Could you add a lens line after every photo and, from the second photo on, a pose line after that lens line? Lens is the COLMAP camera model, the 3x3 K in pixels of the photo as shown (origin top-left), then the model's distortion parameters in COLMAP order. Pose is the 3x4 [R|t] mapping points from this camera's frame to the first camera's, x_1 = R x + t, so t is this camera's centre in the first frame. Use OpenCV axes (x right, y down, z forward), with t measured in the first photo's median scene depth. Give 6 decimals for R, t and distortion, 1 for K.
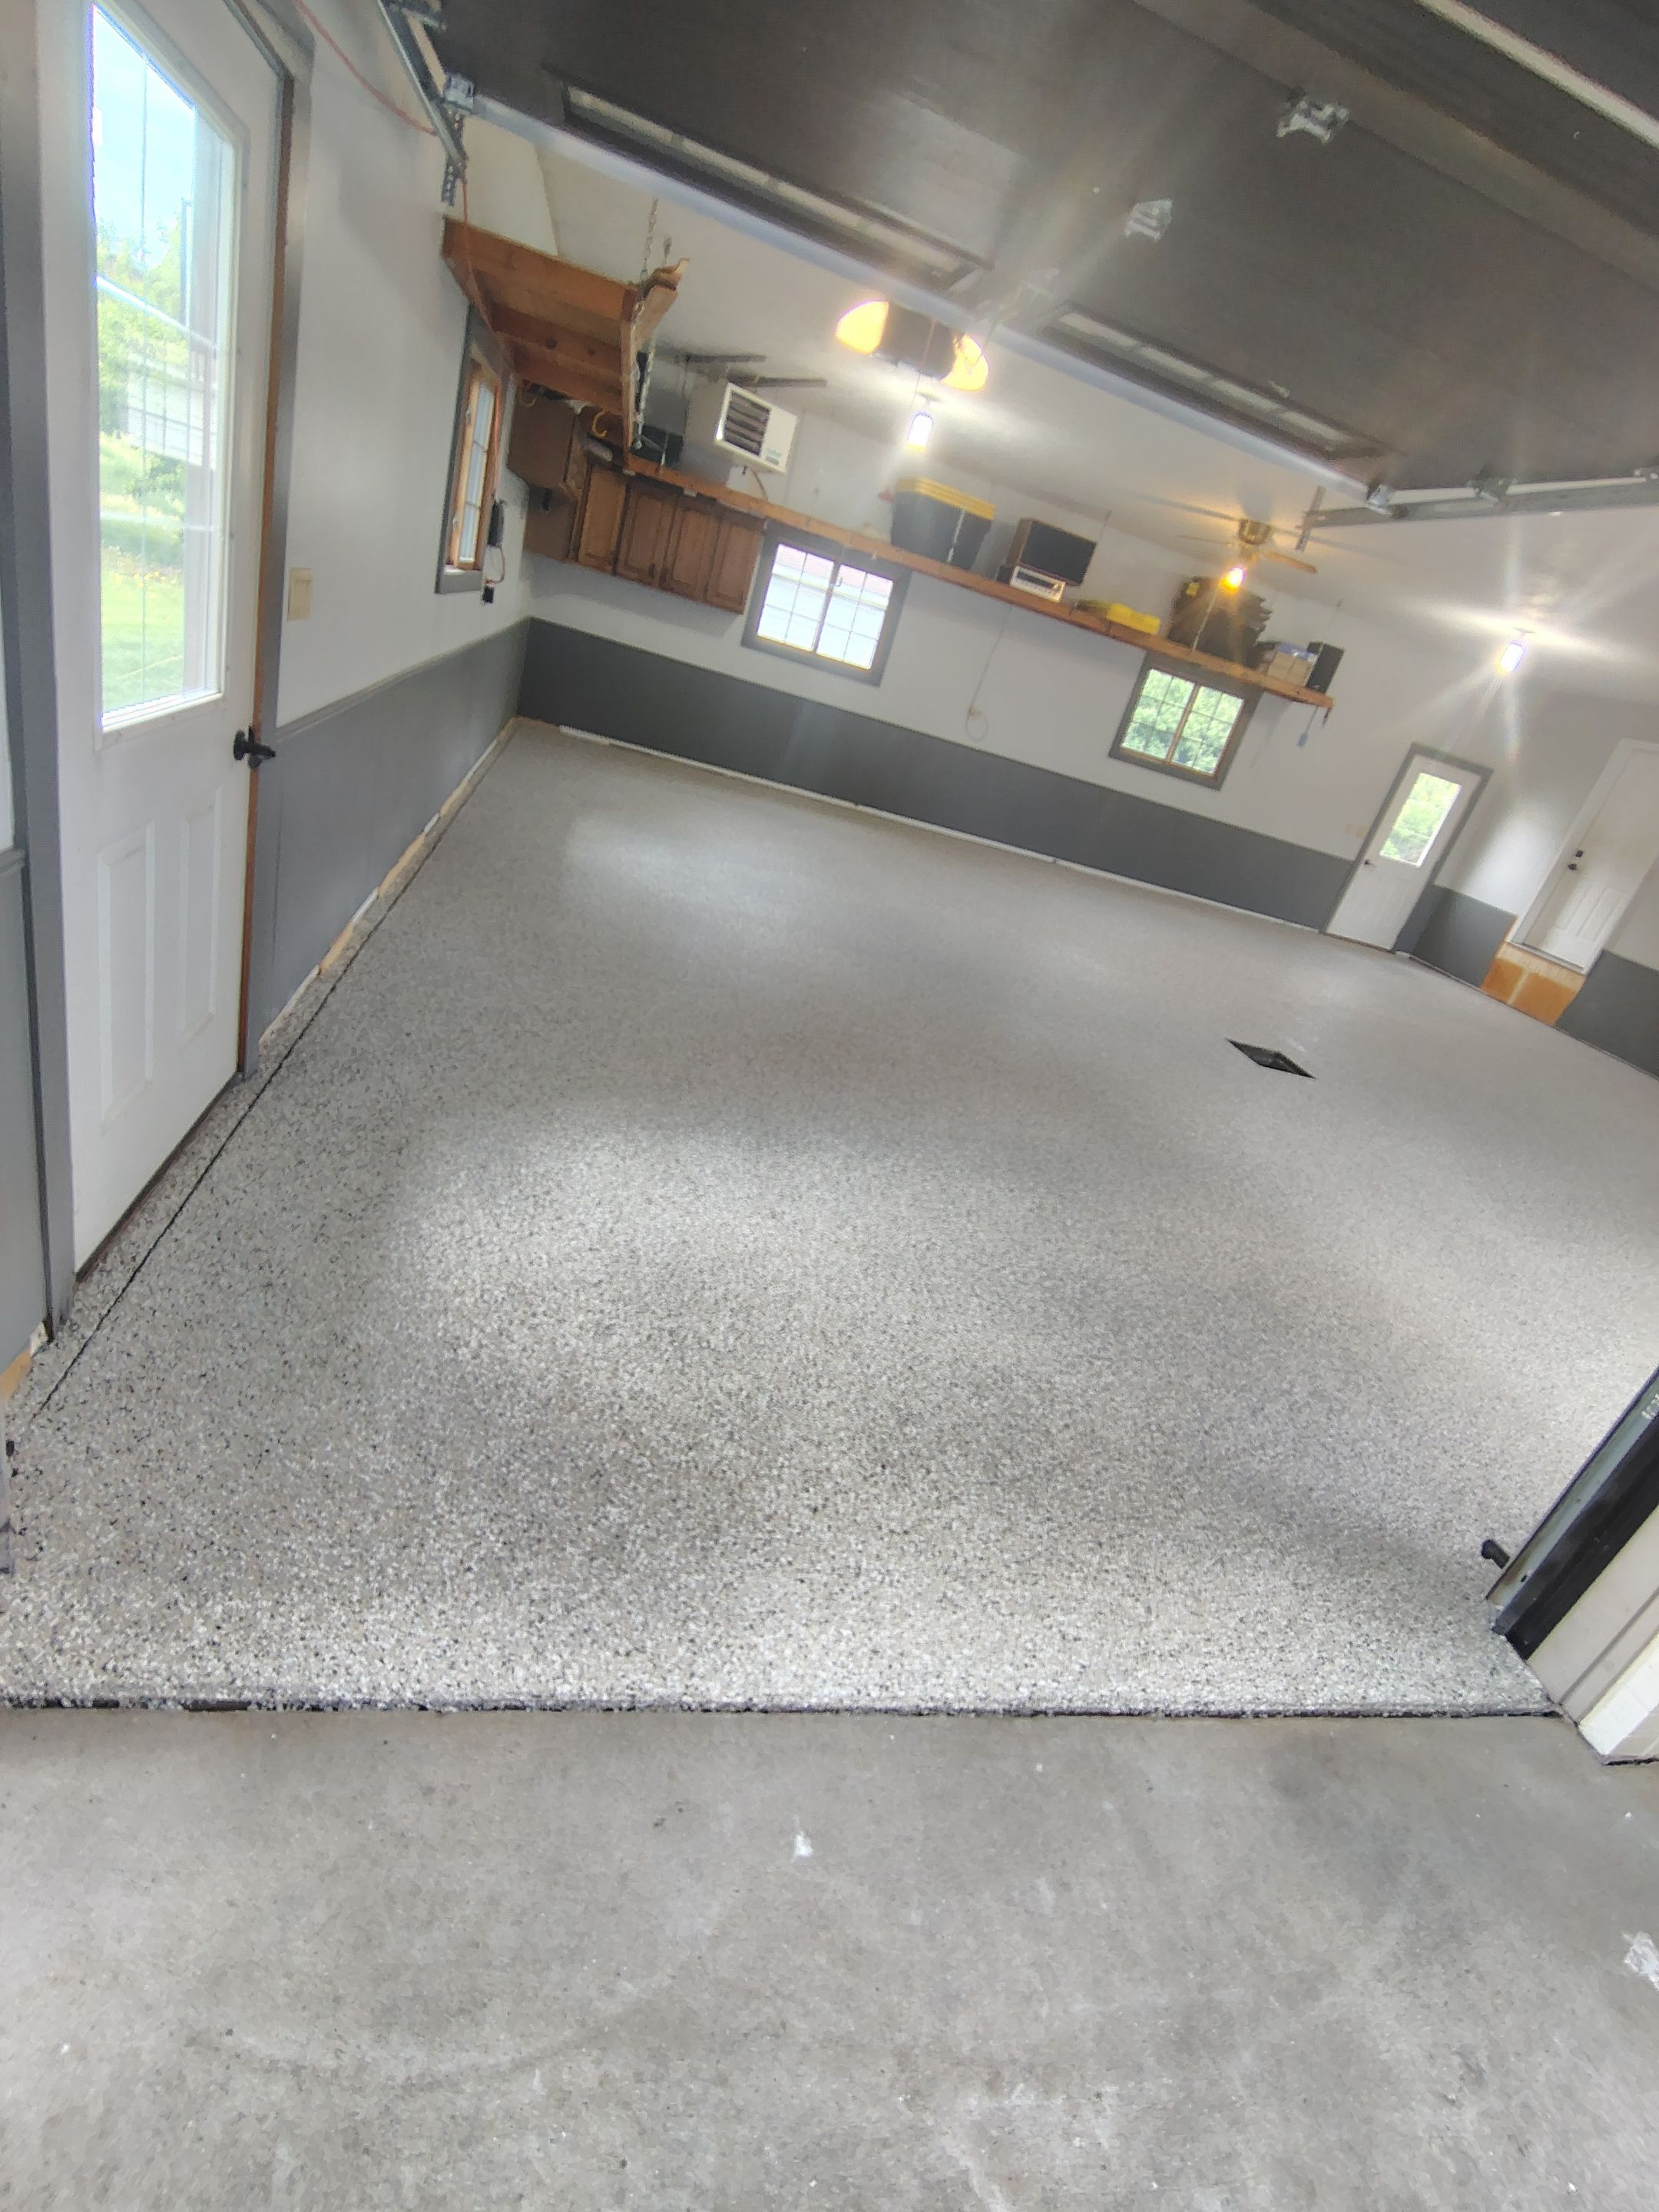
lens RADIAL K [[1022.4, 0, 825.6], [0, 1022.4, 1147.2], [0, 0, 1]] dist [-0.010728, 0.002745]
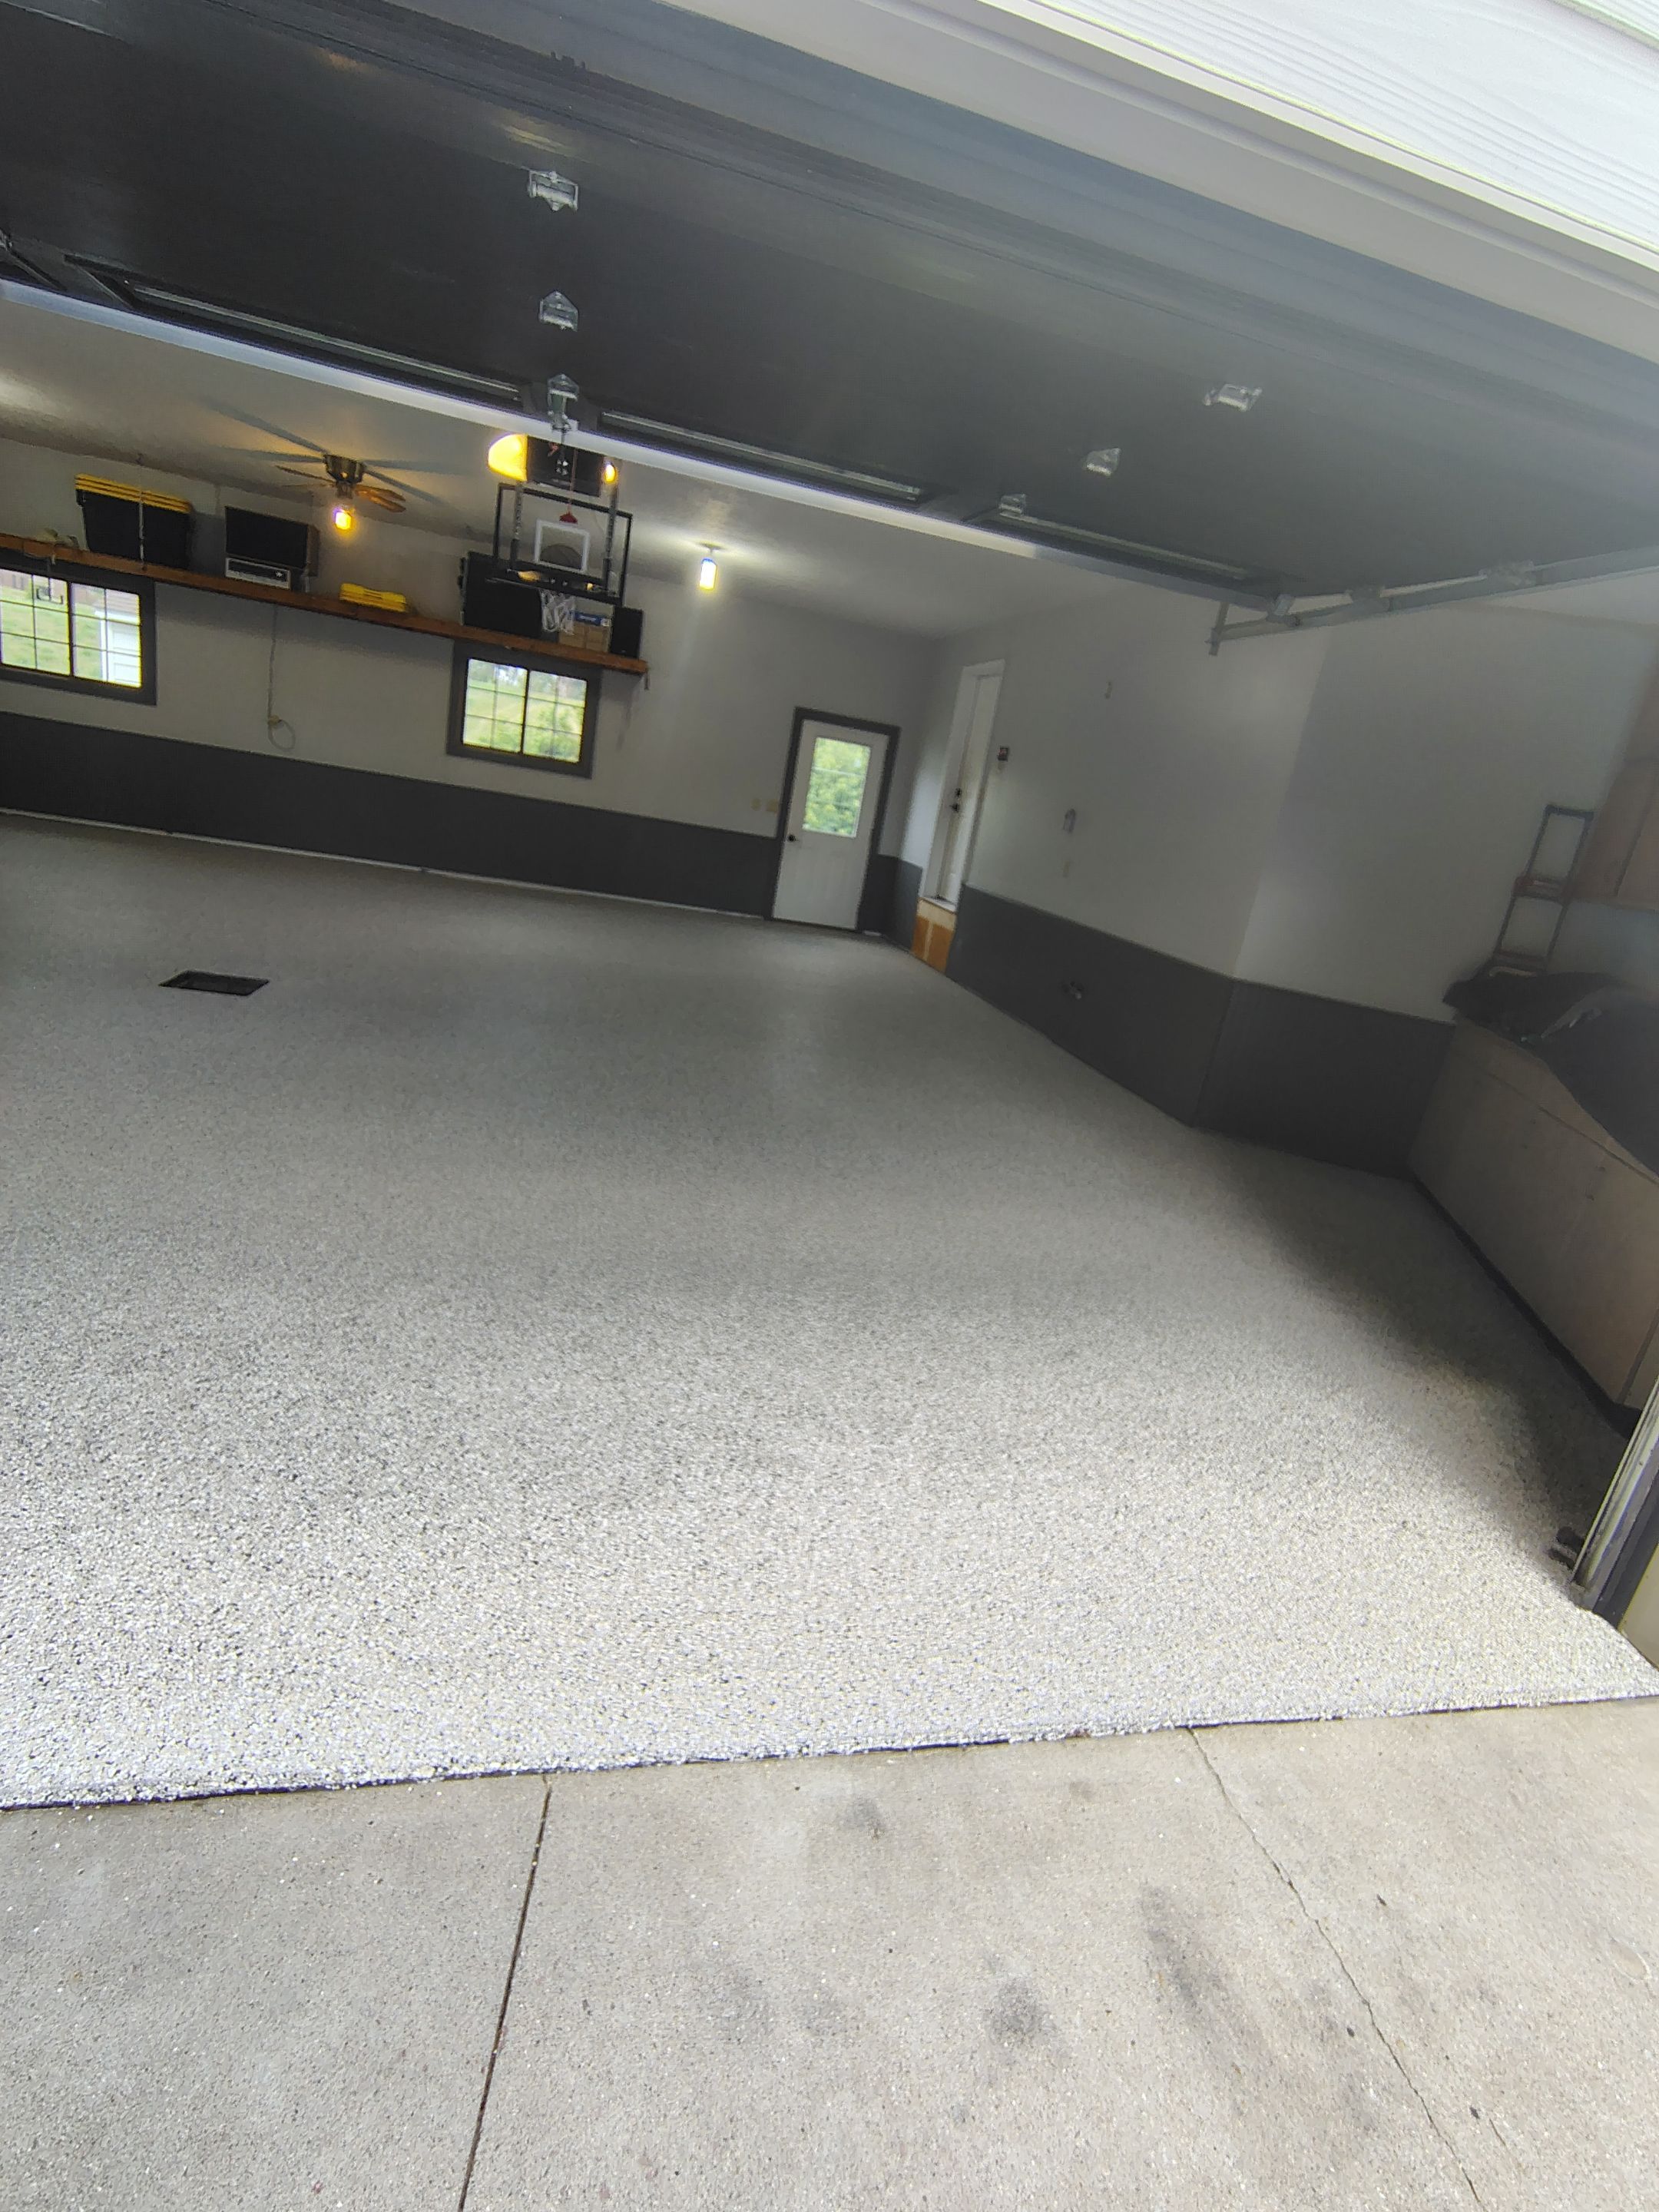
lens RADIAL K [[1022.4, 0, 809.4], [0, 1022.4, 1110.8], [0, 0, 1]] dist [-0.010728, 0.002745]
pose [[0.993610, -0.112654, 0.006913, 0.568394], [0.112456, 0.982922, -0.145661, 0.113542], [0.009614, 0.145508, 0.989310, 0.127164]]
